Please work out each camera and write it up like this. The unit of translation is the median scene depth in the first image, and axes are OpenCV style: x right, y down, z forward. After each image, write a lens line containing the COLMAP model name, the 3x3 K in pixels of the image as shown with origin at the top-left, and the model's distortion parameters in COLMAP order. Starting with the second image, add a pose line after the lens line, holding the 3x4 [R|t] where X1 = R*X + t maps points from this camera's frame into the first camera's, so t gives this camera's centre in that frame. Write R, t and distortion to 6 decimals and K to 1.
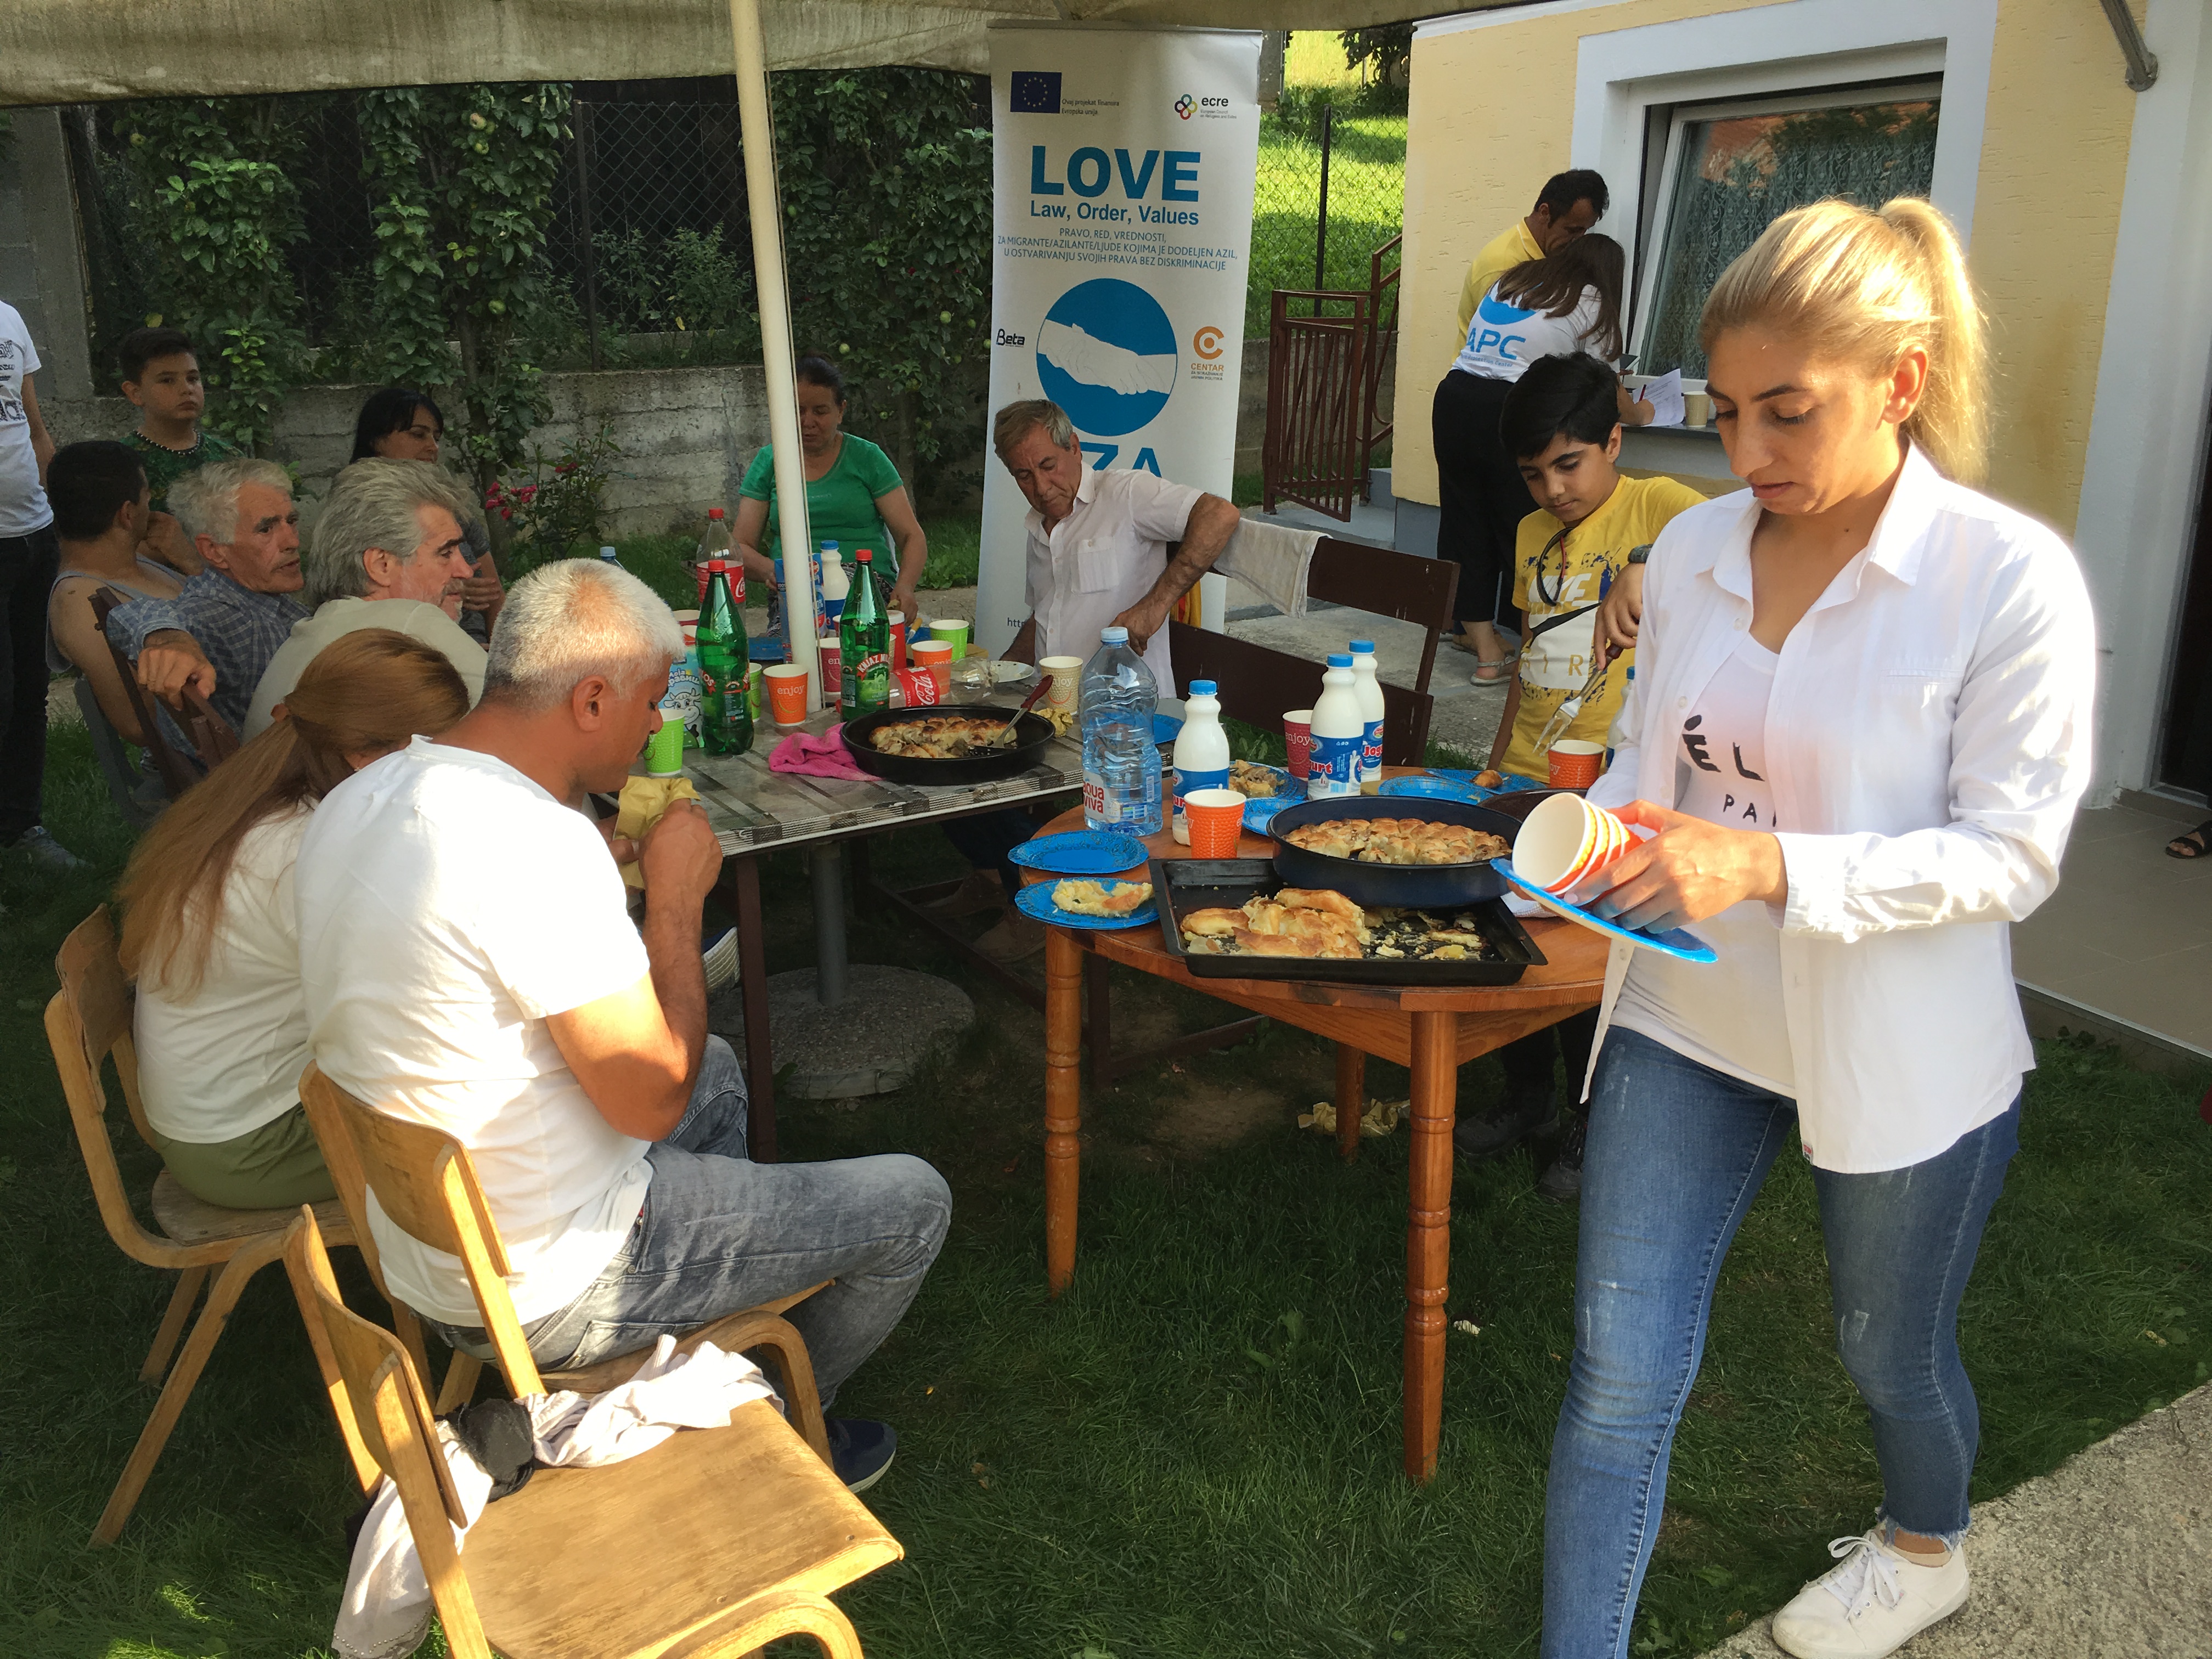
lens RADIAL K [[1819.3, 0, 1075.0], [0, 1819.3, 859.1], [0, 0, 1]] dist [0.073585, -0.100647]
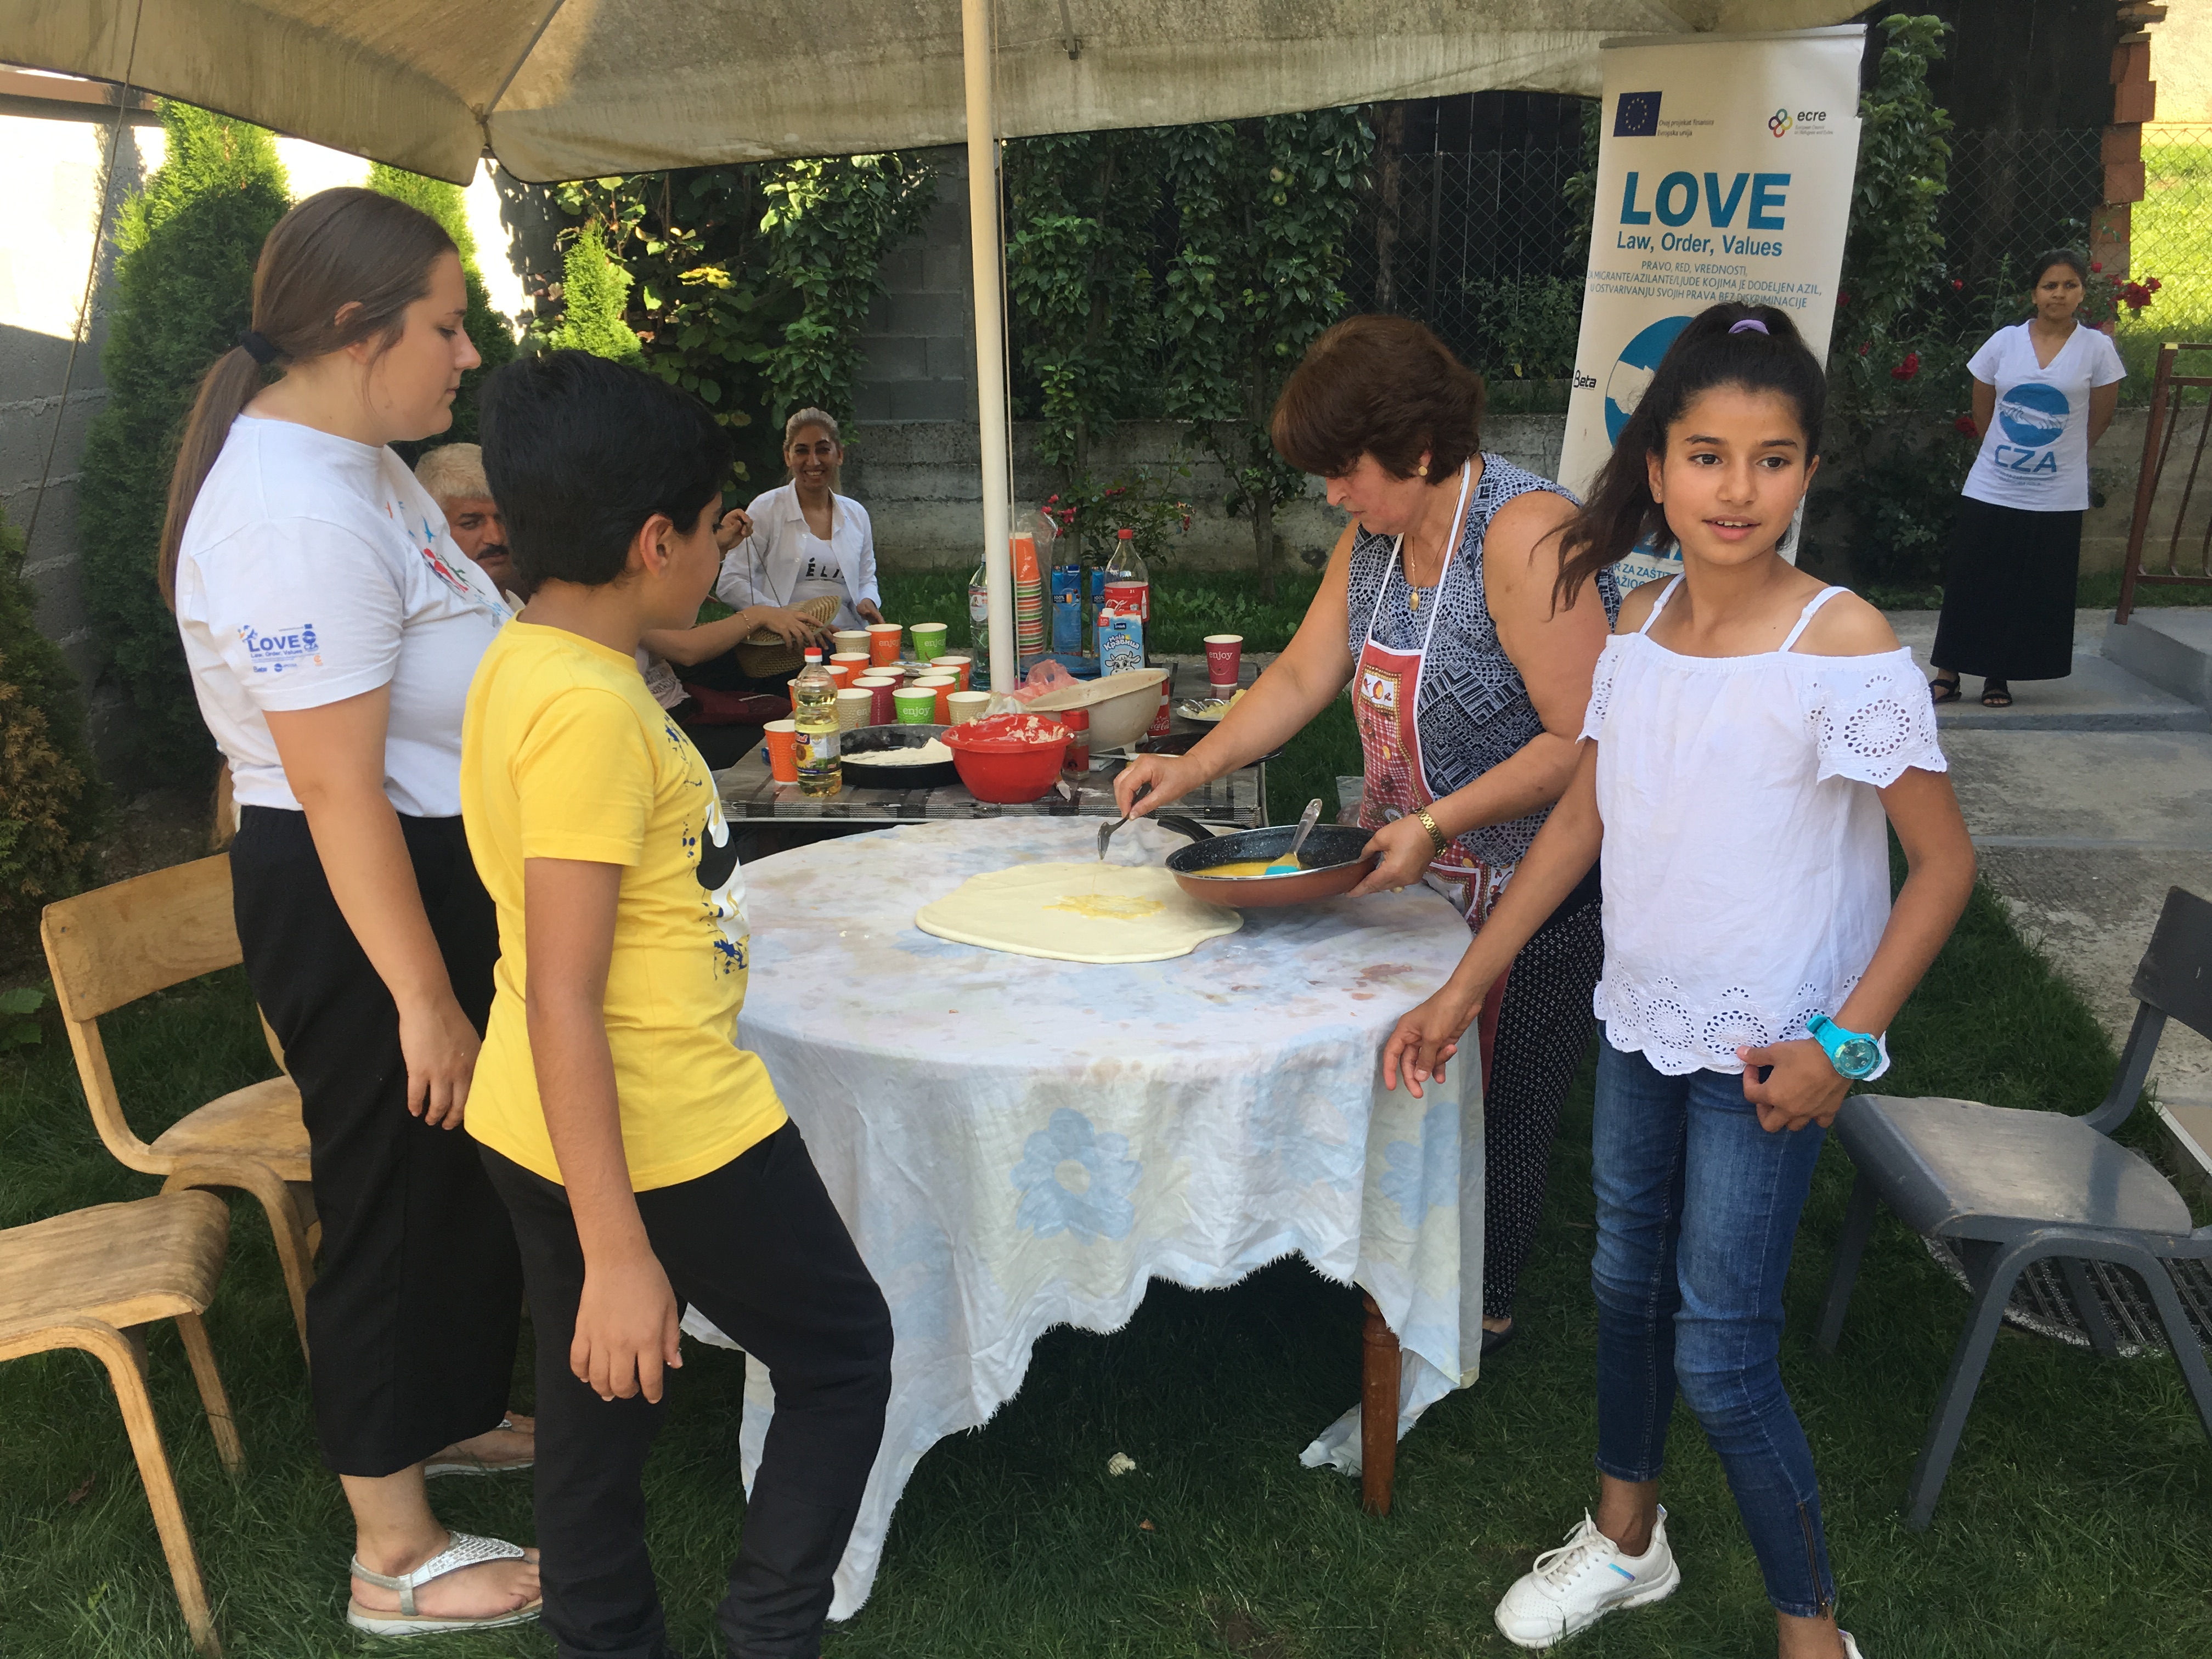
lens RADIAL K [[1819.3, 0, 1127.2], [0, 1819.3, 867.7], [0, 0, 1]] dist [0.073585, -0.100647]
pose [[0.825031, 0.170079, -0.538885, 0.248084], [-0.183760, 0.982550, 0.028771, -0.020917], [0.534375, 0.075289, 0.841888, 0.089104]]
